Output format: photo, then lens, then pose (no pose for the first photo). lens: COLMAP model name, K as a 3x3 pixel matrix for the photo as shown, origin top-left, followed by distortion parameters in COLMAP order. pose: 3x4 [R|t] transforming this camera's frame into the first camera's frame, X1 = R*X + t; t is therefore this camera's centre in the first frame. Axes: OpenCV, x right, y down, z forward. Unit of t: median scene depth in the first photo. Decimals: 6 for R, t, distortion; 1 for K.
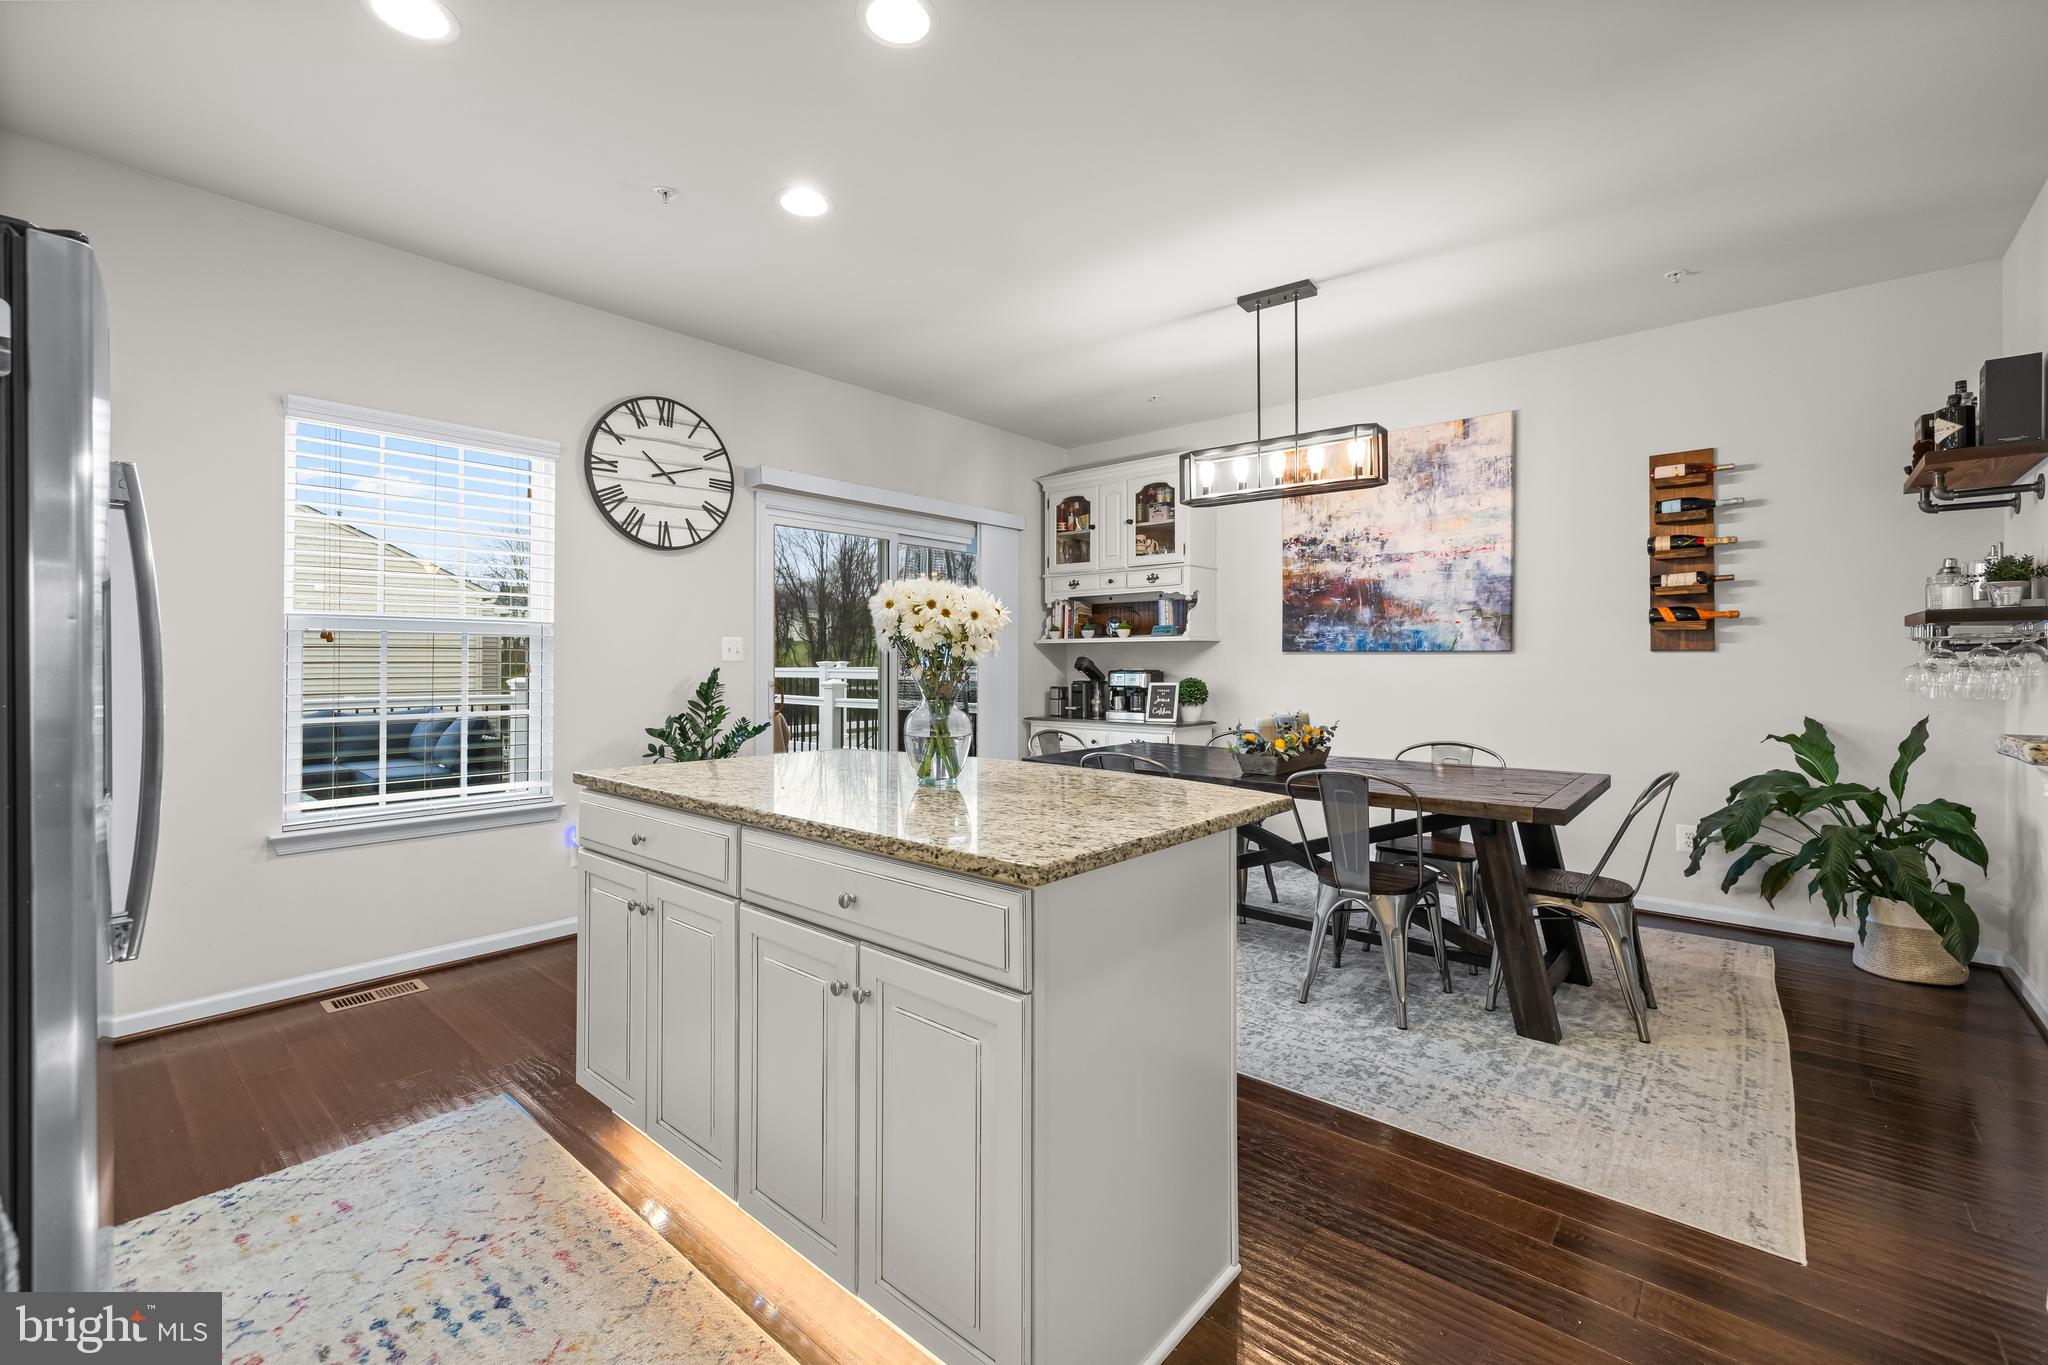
lens RADIAL K [[860.1, 0, 1023.1], [0, 860.1, 656.6], [0, 0, 1]] dist [0.001808, 0.000087]
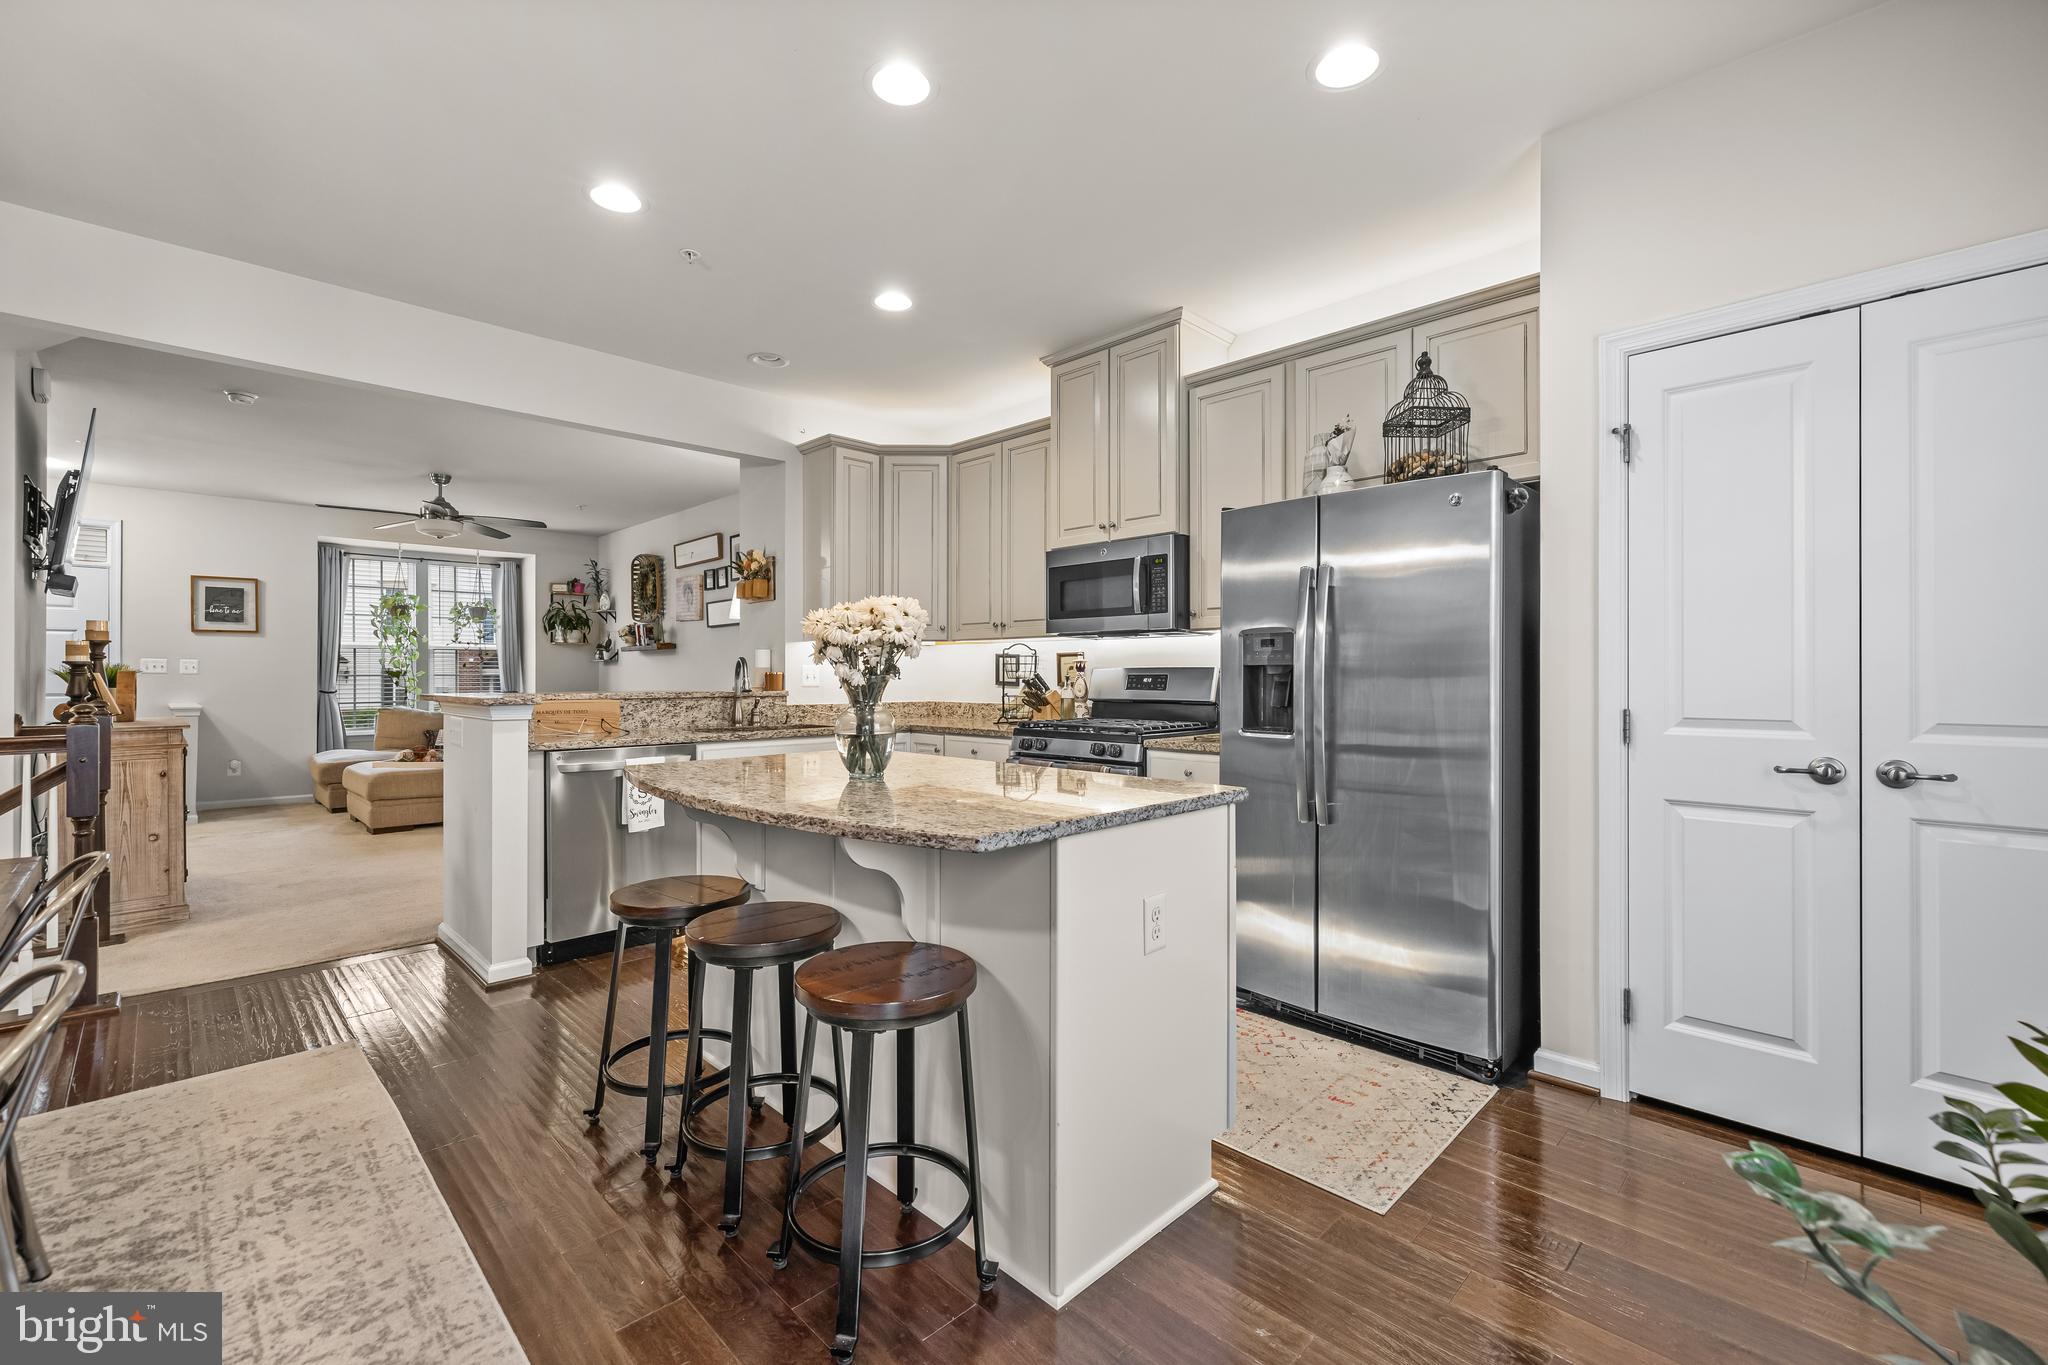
lens RADIAL K [[863.0, 0, 1012.6], [0, 863.0, 680.0], [0, 0, 1]] dist [0.000687, 0.000681]
pose [[-0.996851, 0.001591, 0.079282, -0.182549], [0.001358, 0.999995, -0.002991, 0.013058], [-0.079287, -0.002874, -0.996848, 1.006628]]
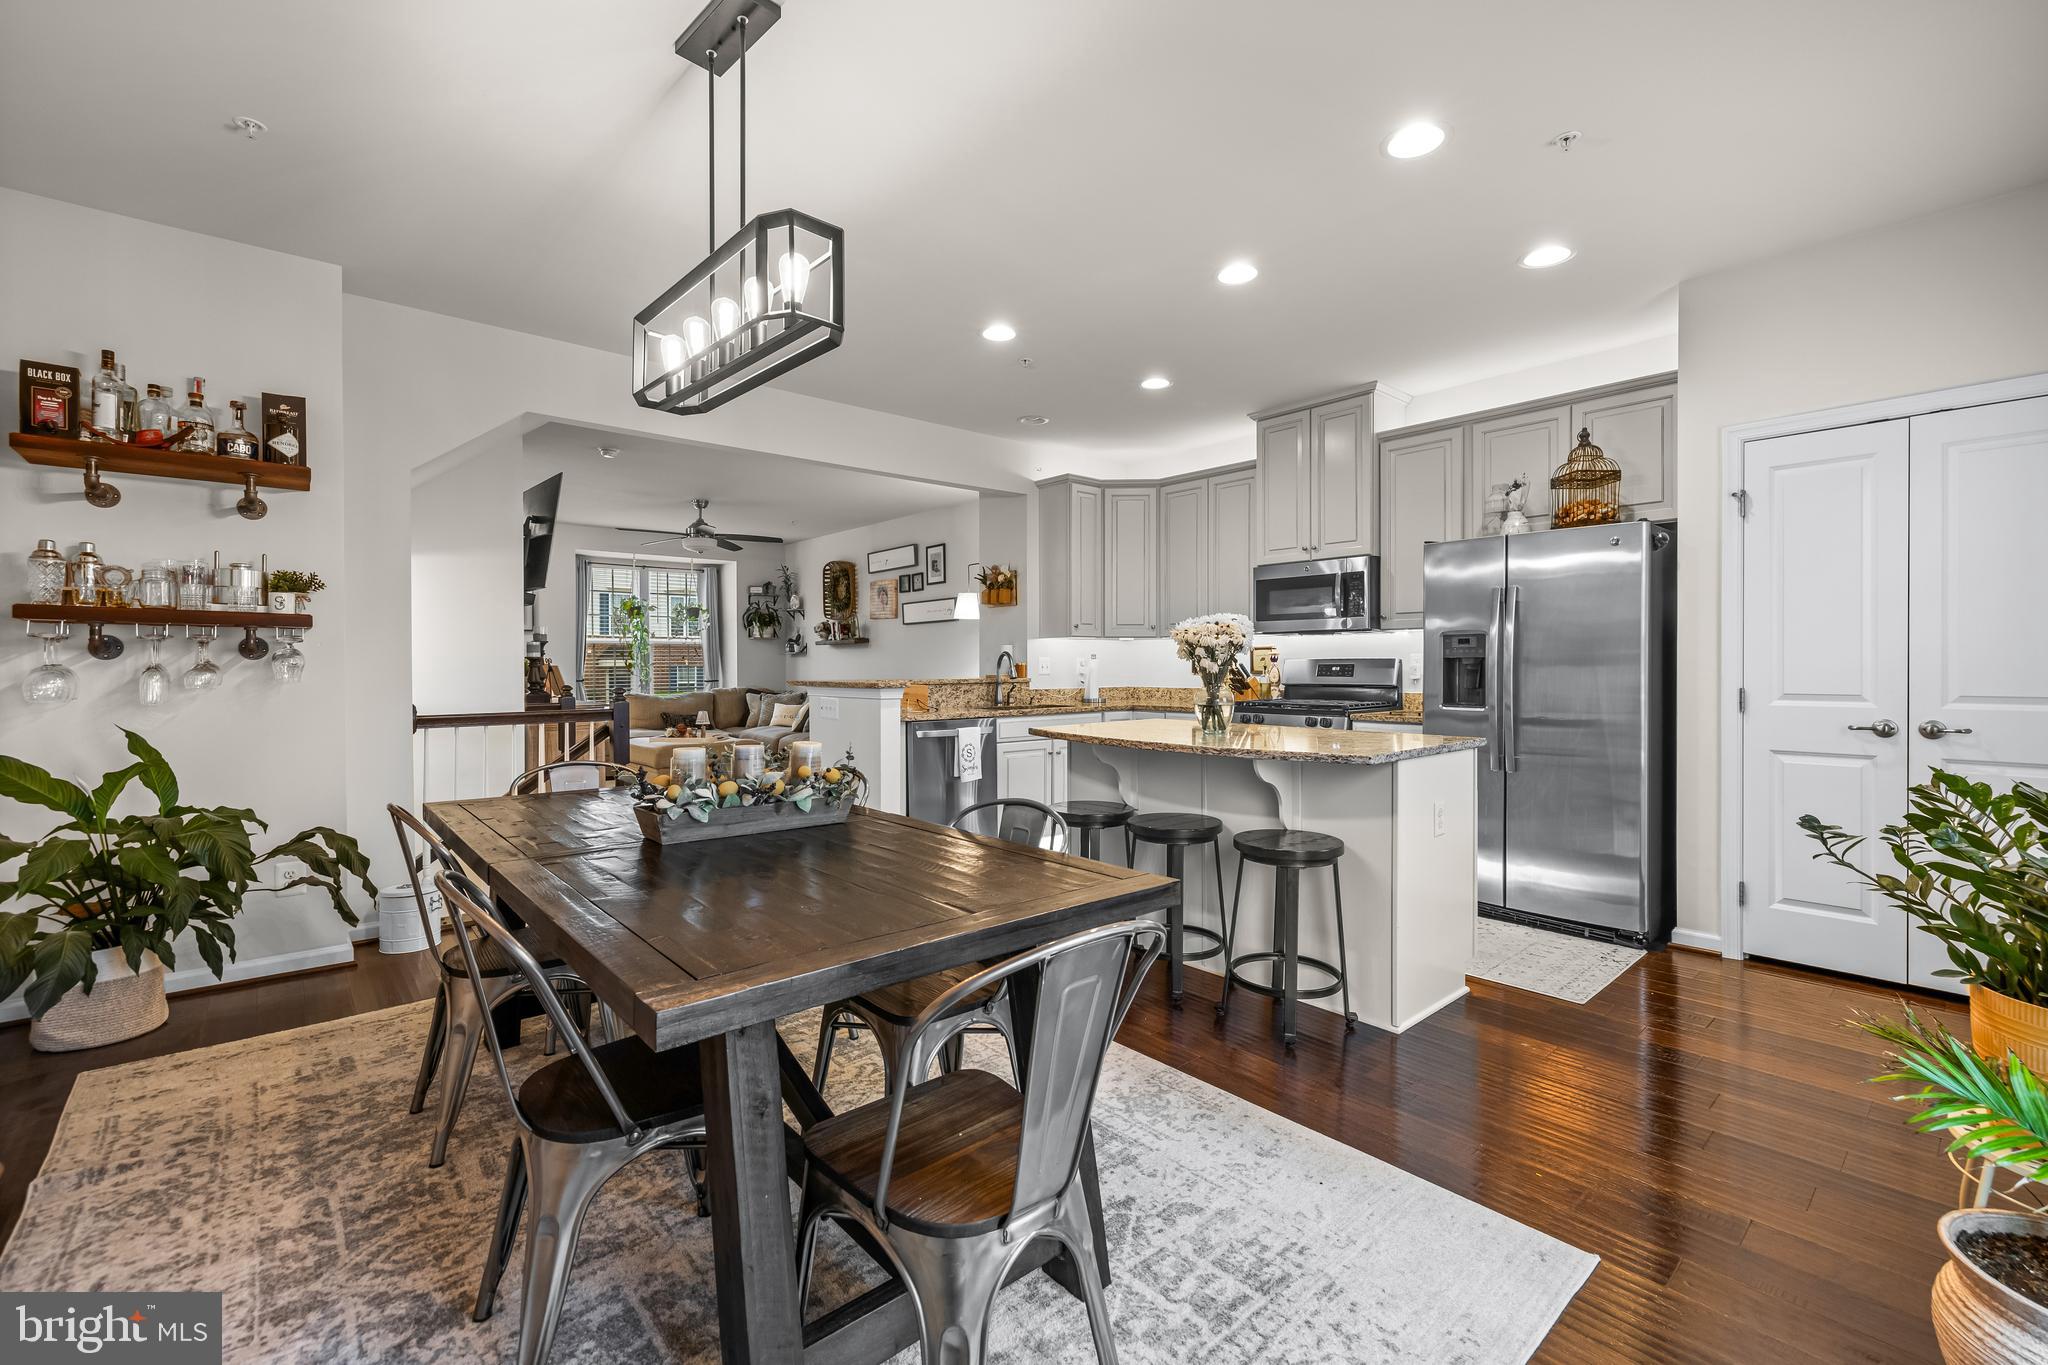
lens RADIAL K [[865.7, 0, 1018.0], [0, 865.7, 674.9], [0, 0, 1]] dist [0.001865, 0.000369]
pose [[-0.989794, 0.003222, 0.142467, 0.016551], [0.003802, 0.999986, 0.003799, 0.013006], [-0.142453, 0.004302, -0.989792, 1.311055]]
